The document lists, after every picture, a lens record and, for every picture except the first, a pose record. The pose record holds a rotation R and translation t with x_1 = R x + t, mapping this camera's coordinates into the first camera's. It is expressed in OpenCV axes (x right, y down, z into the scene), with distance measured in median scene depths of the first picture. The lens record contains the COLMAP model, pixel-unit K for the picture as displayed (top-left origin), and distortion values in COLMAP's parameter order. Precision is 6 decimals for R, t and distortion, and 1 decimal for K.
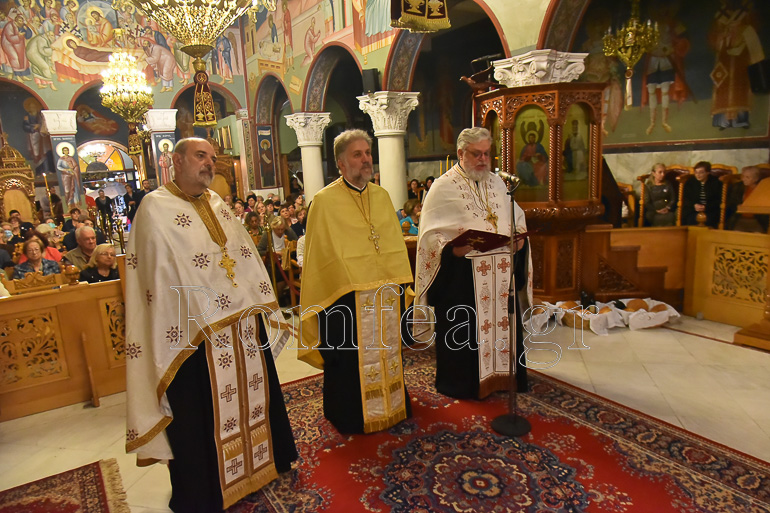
lens RADIAL K [[516.4, 0, 391.7], [0, 516.4, 268.8], [0, 0, 1]] dist [-0.046008, 0.014979]
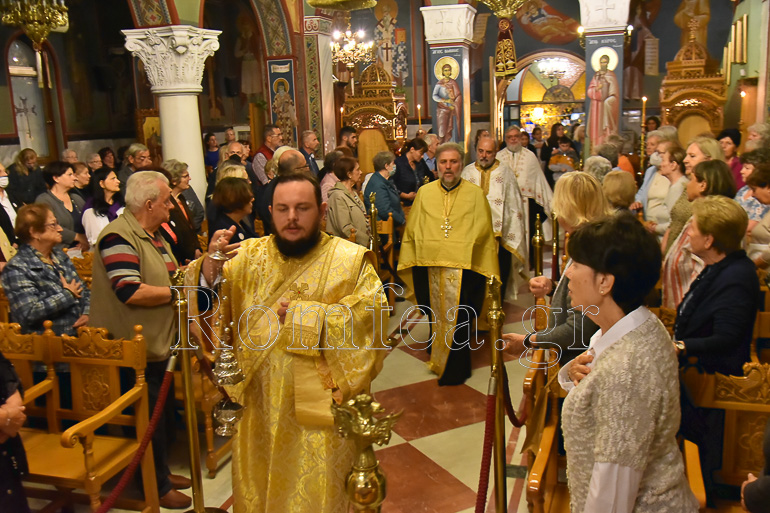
lens RADIAL K [[728.5, 0, 393.7], [0, 728.5, 270.4], [0, 0, 1]] dist [-0.019092, 0.000000]
pose [[0.644549, 0.186030, -0.741586, 0.041040], [-0.149504, 0.981889, 0.116370, -0.115916], [0.749803, 0.035864, 0.660688, 0.496681]]
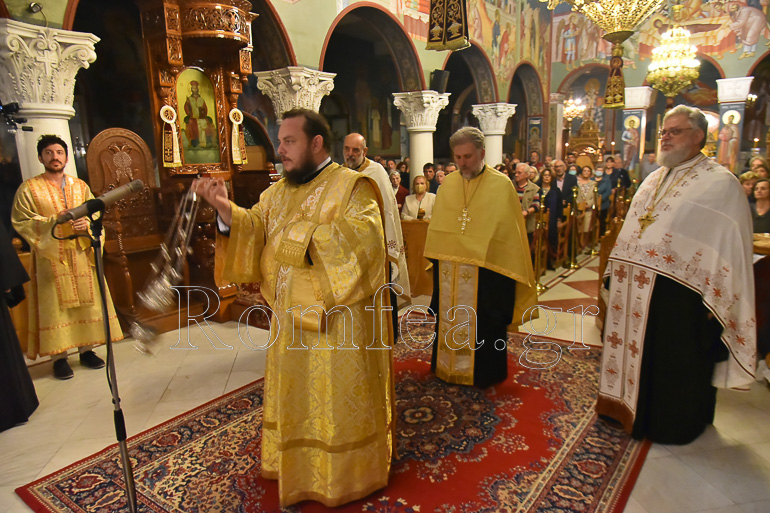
lens RADIAL K [[516.4, 0, 386.9], [0, 516.4, 275.1], [0, 0, 1]] dist [-0.046008, 0.014979]
pose [[0.357652, 0.249376, -0.899943, 0.363445], [-0.179730, 0.964051, 0.195713, -0.043482], [0.916397, 0.091749, 0.389615, 0.124015]]
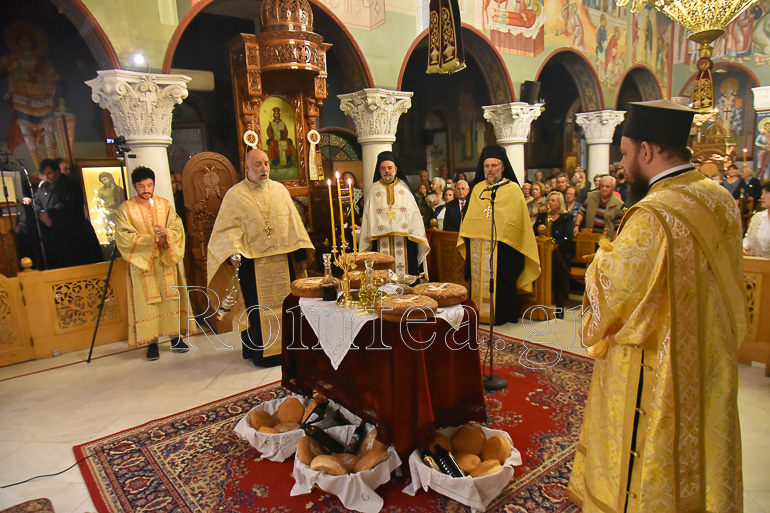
lens RADIAL K [[516.4, 0, 387.9], [0, 516.4, 267.1], [0, 0, 1]] dist [-0.046008, 0.014979]
pose [[0.113996, 0.226301, -0.967364, 0.409724], [-0.160540, 0.965110, 0.206855, -0.067671], [0.980424, 0.131720, 0.146349, 0.210110]]
